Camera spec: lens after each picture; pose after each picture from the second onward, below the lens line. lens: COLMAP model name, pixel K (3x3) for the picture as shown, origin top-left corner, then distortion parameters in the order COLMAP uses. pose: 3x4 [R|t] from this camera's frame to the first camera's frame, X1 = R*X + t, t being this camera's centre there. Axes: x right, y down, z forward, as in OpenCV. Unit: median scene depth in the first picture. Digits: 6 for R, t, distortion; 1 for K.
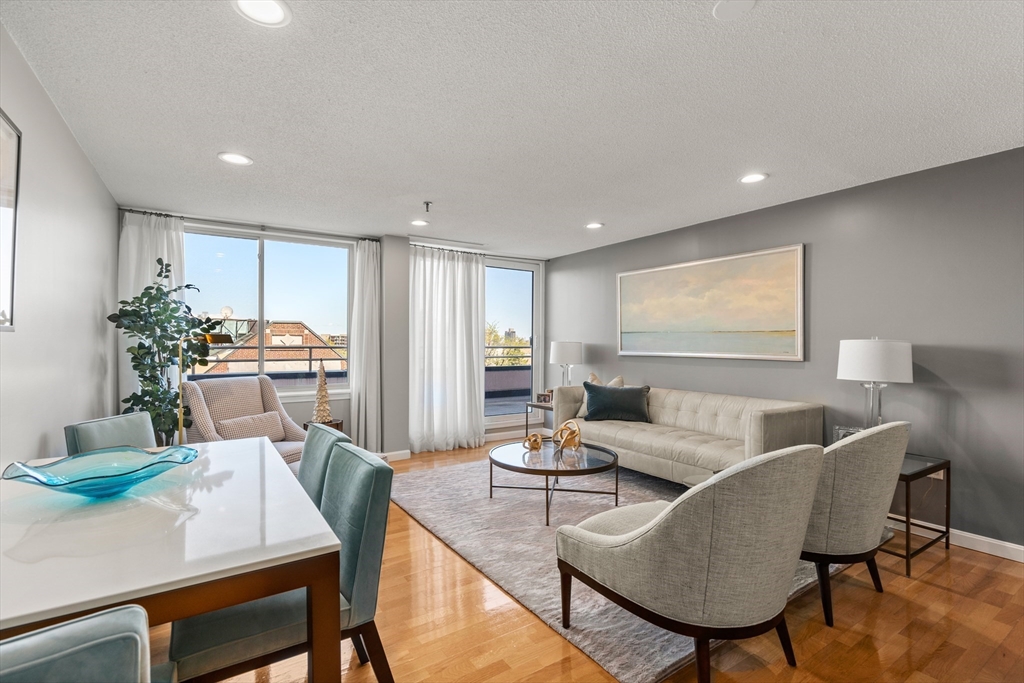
lens RADIAL K [[480.1, 0, 508.9], [0, 480.1, 340.3], [0, 0, 1]] dist [-0.006041, -0.000457]
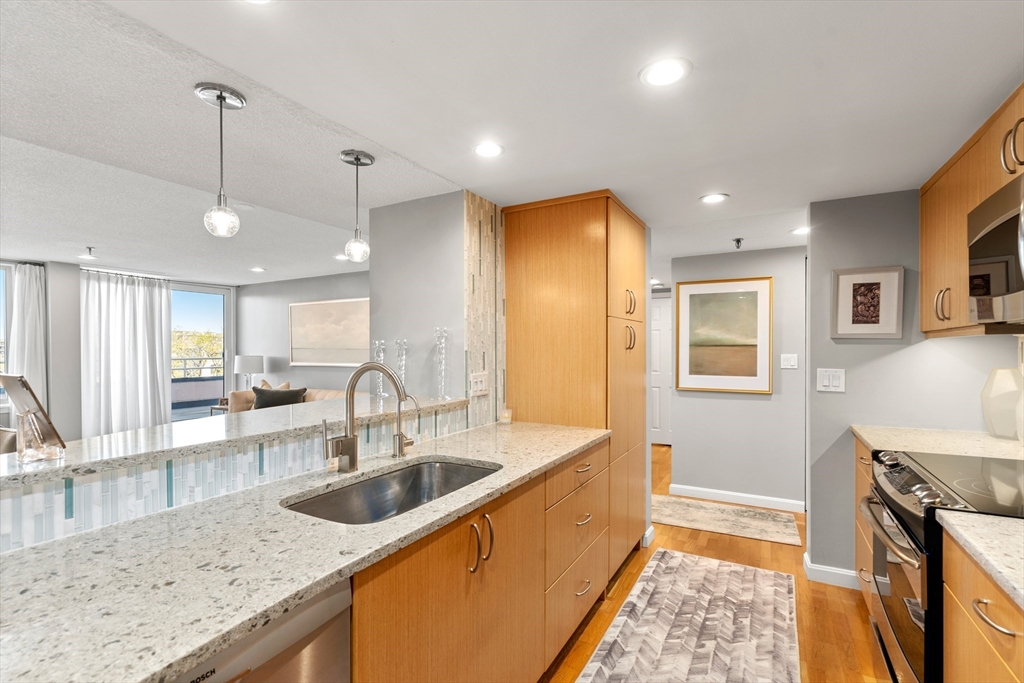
lens RADIAL K [[472.9, 0, 509.4], [0, 472.9, 352.2], [0, 0, 1]] dist [-0.002394, -0.000819]
pose [[0.880505, -0.009974, 0.473932, 0.137029], [0.005025, 0.999919, 0.011708, -0.017469], [-0.474010, -0.007927, 0.880484, -0.399896]]
